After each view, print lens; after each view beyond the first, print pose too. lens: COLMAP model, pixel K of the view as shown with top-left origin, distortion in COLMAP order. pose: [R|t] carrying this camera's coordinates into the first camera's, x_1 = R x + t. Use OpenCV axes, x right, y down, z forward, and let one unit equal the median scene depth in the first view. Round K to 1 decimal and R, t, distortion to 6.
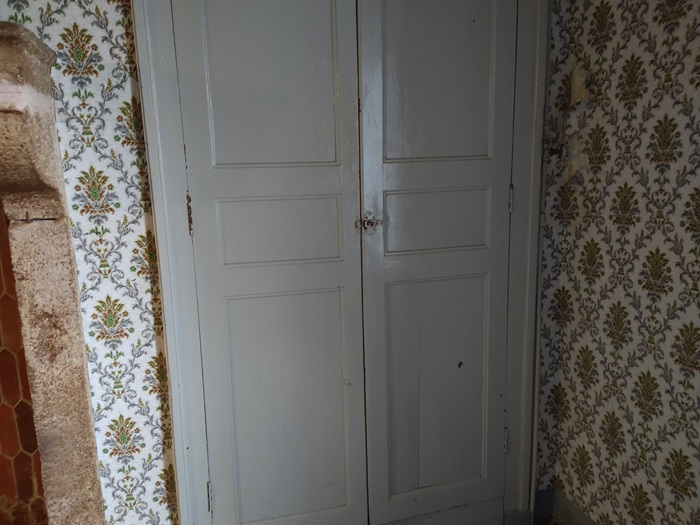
lens RADIAL K [[516.3, 0, 348.4], [0, 516.3, 262.9], [0, 0, 1]] dist [0.145896, -0.193249]
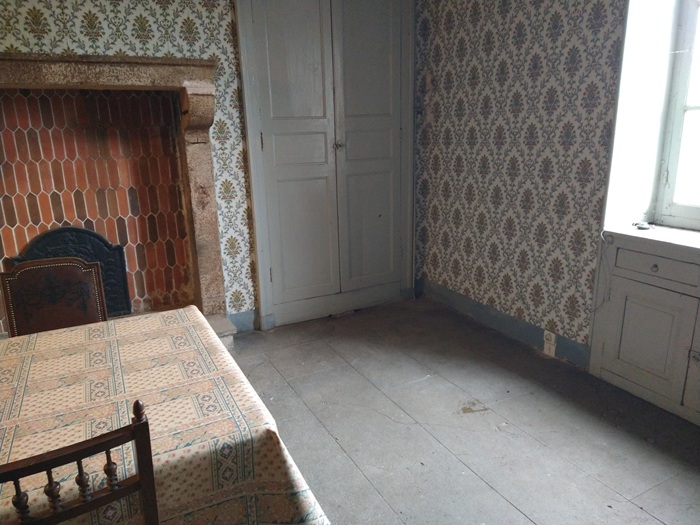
lens RADIAL K [[516.3, 0, 348.4], [0, 516.3, 262.9], [0, 0, 1]] dist [0.145896, -0.193249]
pose [[0.978926, -0.052770, 0.197281, -0.389347], [0.037083, 0.995910, 0.082386, 0.240526], [-0.200822, -0.073335, 0.976879, -1.205493]]
